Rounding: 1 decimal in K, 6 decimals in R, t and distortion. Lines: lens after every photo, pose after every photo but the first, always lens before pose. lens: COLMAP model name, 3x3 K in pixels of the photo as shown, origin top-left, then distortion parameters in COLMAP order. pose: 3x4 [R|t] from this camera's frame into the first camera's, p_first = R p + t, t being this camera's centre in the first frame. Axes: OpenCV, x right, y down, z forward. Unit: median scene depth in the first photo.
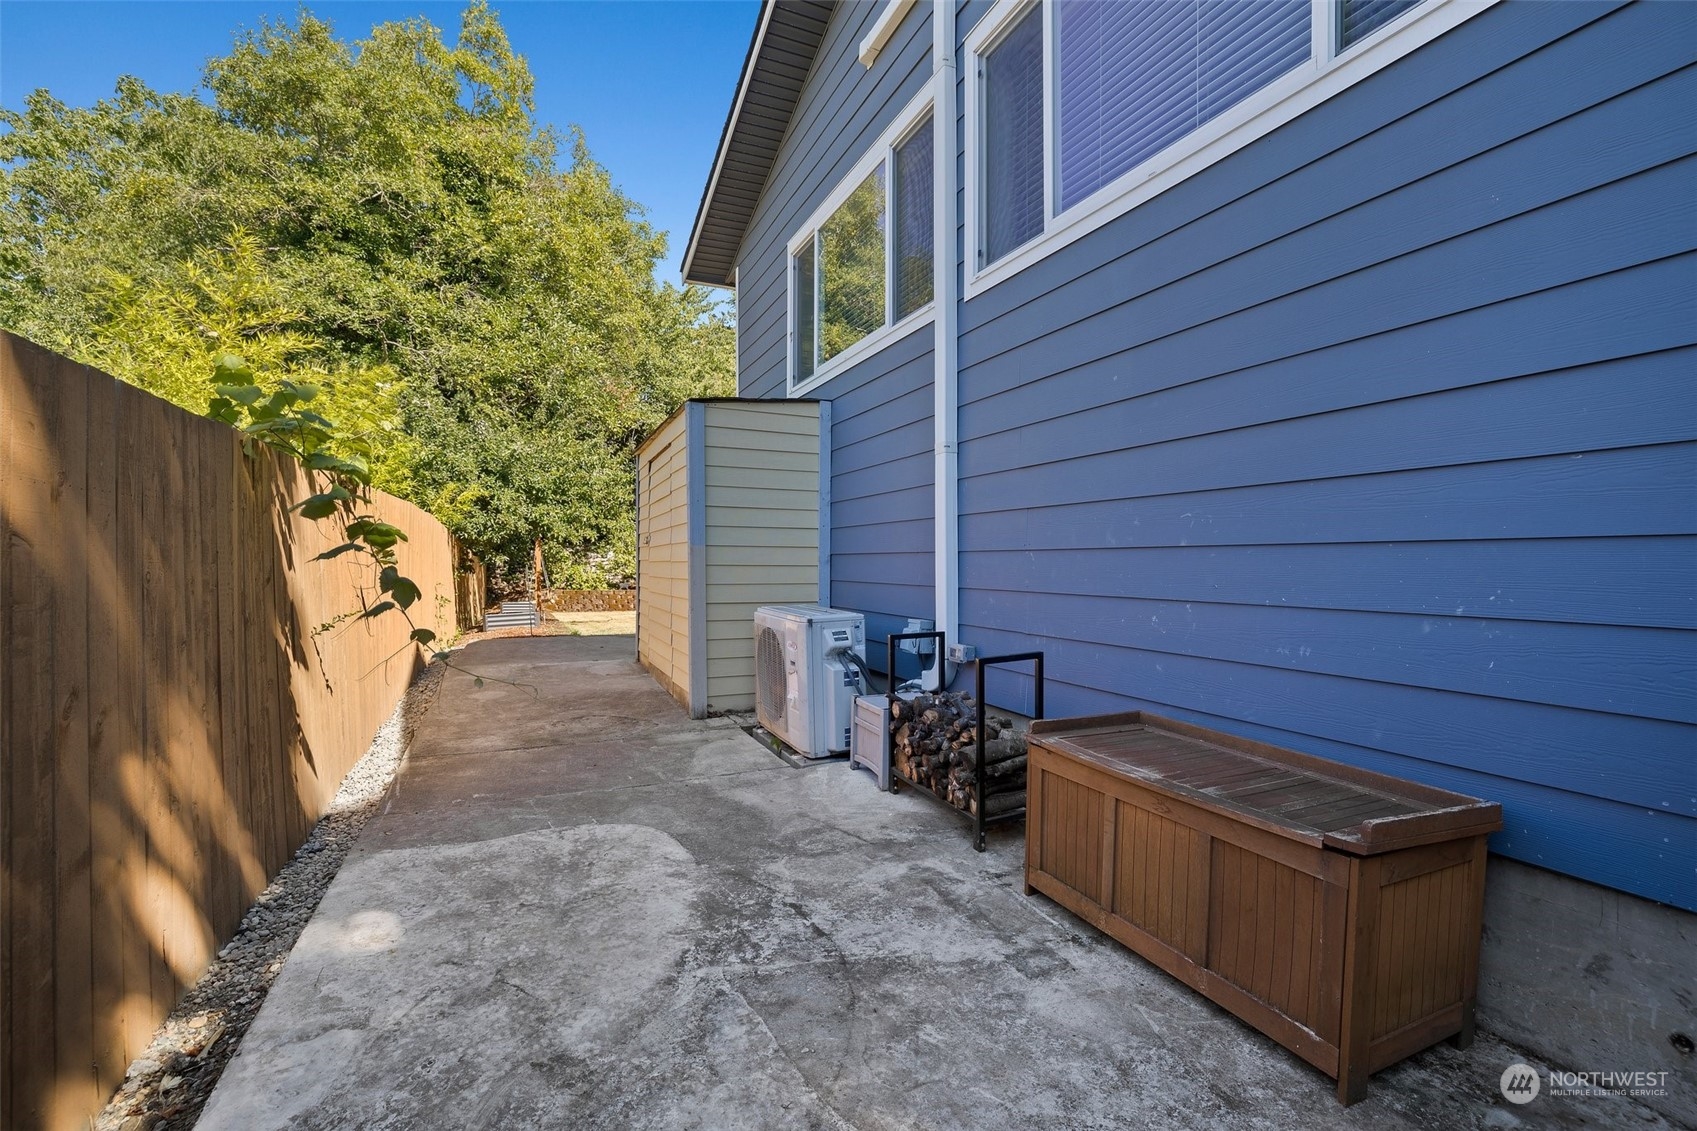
lens RADIAL K [[735.2, 0, 843.1], [0, 735.2, 560.9], [0, 0, 1]] dist [-0.035228, 0.007984]
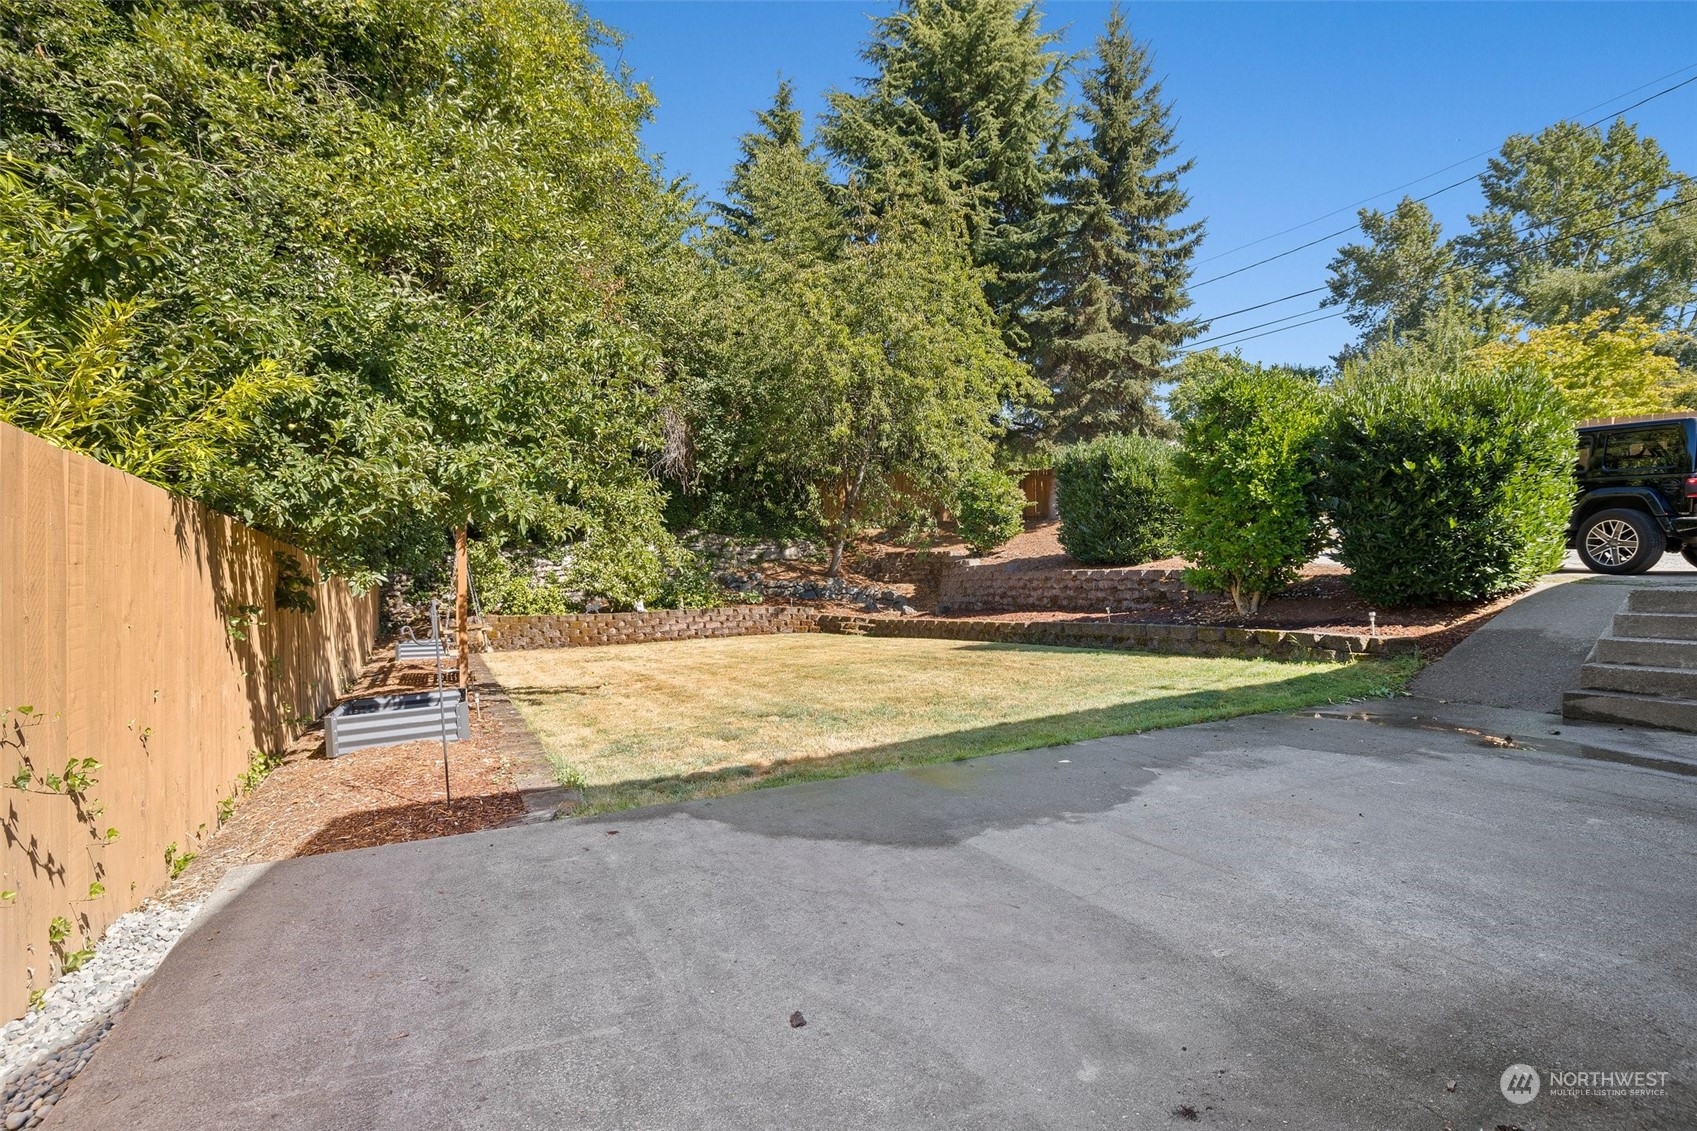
lens RADIAL K [[819.0, 0, 846.9], [0, 819.0, 557.3], [0, 0, 1]] dist [-0.024198, 0.008322]
pose [[0.998722, -0.007062, 0.050046, -0.222658], [0.007480, 0.999939, -0.008182, -0.008720], [-0.049985, 0.008546, 0.998713, 0.525494]]
